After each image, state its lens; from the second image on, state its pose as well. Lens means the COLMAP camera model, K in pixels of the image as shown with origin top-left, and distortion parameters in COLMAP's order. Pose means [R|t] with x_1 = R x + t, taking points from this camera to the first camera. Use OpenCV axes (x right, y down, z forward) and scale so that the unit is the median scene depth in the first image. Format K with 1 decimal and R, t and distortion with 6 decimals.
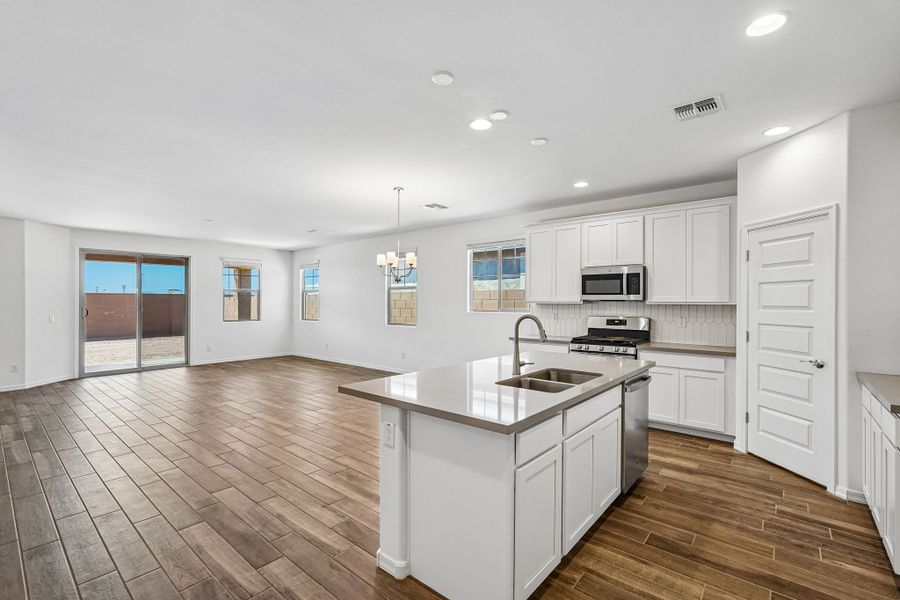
lens RADIAL K [[399.0, 0, 449.8], [0, 399.0, 297.4], [0, 0, 1]] dist [0.000498, 0.000980]
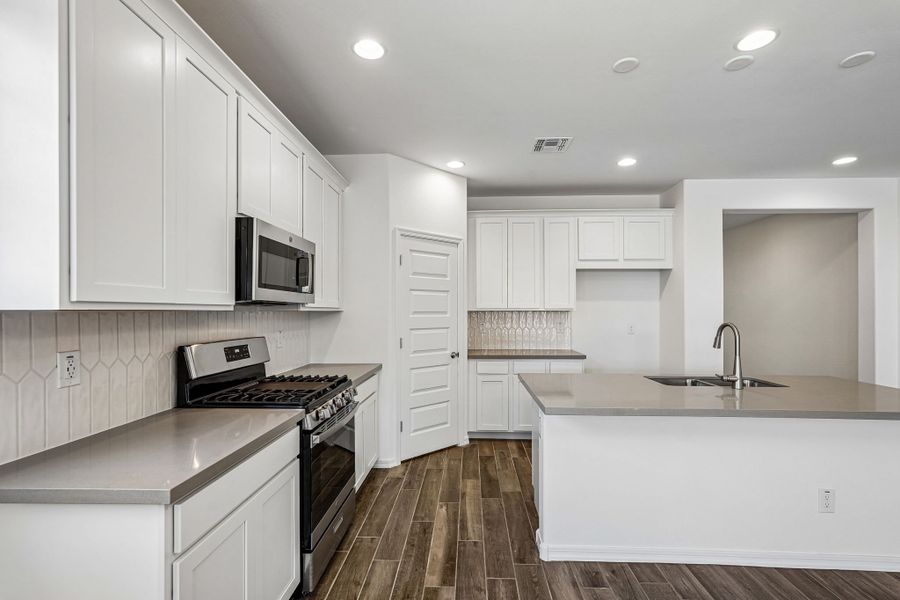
lens RADIAL K [[414.1, 0, 453.6], [0, 414.1, 305.8], [0, 0, 1]] dist [-0.011577, -0.000206]
pose [[-0.616888, 0.003549, 0.787043, -0.103330], [-0.013345, 0.999799, -0.014968, 0.016159], [-0.786938, -0.019736, -0.616717, 1.232764]]
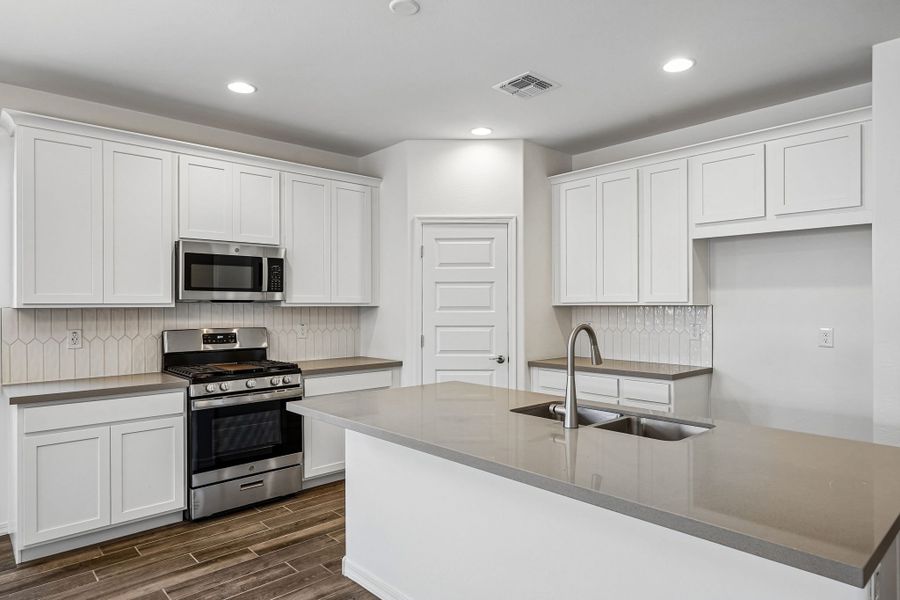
lens RADIAL K [[538.2, 0, 451.6], [0, 538.2, 299.1], [0, 0, 1]] dist [-0.015875, 0.001675]
pose [[0.116883, 0.005535, 0.993130, -0.367737], [-0.007492, 0.999961, -0.004691, 0.006509], [-0.993117, -0.006892, 0.116920, 0.641131]]
